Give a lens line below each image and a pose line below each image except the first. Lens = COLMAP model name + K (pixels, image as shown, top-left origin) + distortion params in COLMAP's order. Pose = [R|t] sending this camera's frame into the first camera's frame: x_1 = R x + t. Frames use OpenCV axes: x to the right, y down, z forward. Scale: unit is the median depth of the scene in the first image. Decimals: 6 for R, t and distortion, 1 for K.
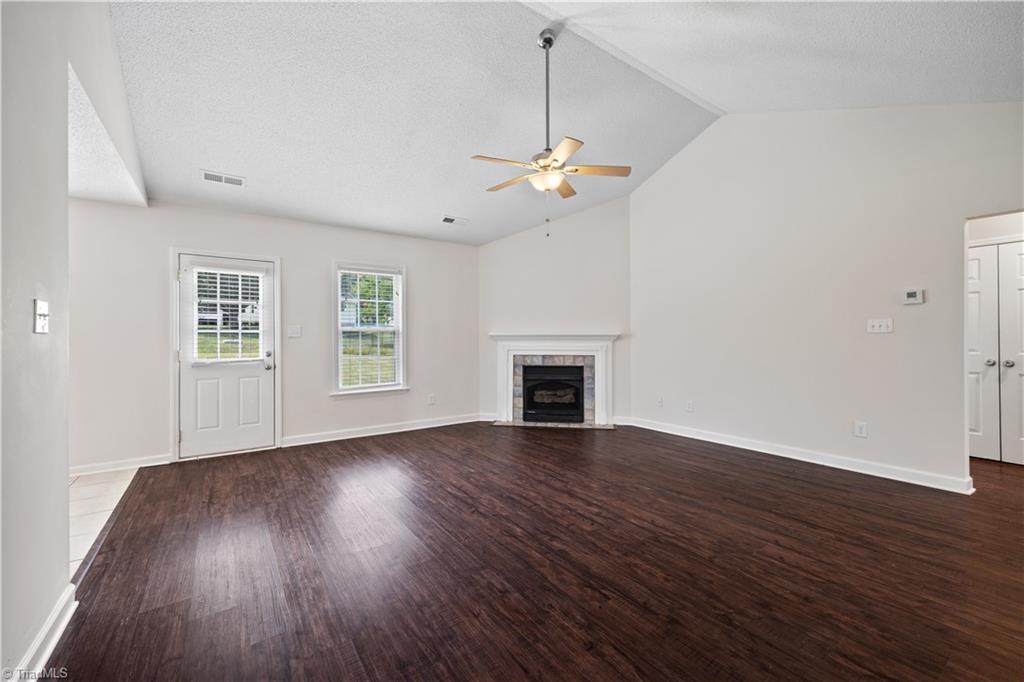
lens RADIAL K [[412.0, 0, 514.6], [0, 412.0, 339.1], [0, 0, 1]] dist [0.005668, 0.000028]
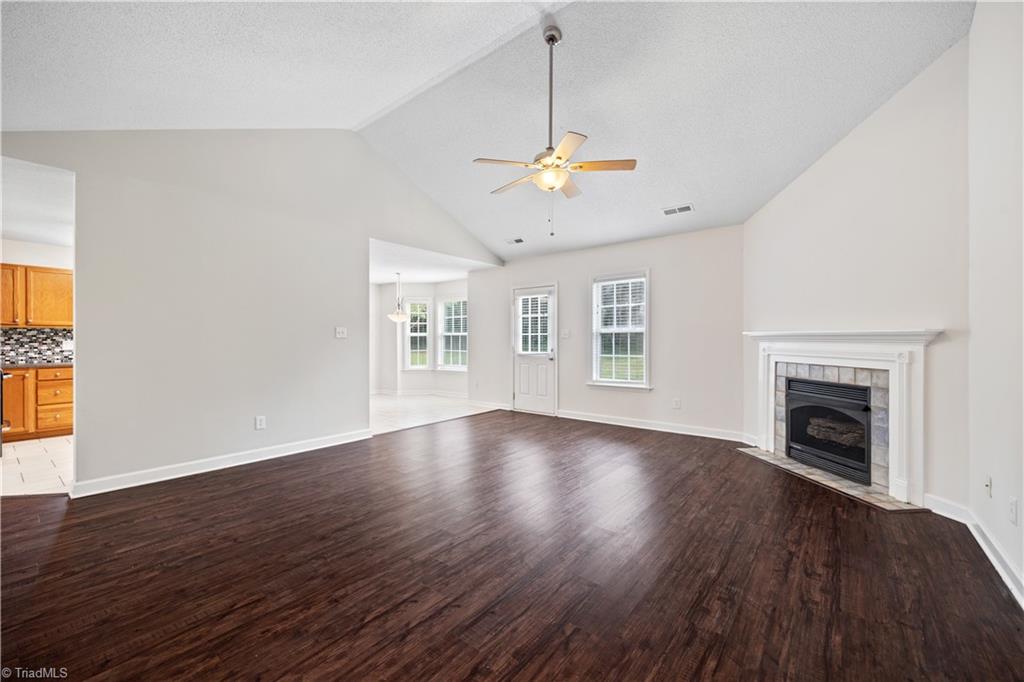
lens RADIAL K [[412.0, 0, 515.0], [0, 412.0, 339.5], [0, 0, 1]] dist [0.005668, 0.000028]
pose [[0.284541, 0.001931, -0.958662, 0.584355], [0.001363, 0.999996, 0.002419, -0.002708], [0.958663, -0.001995, 0.284537, 0.370085]]
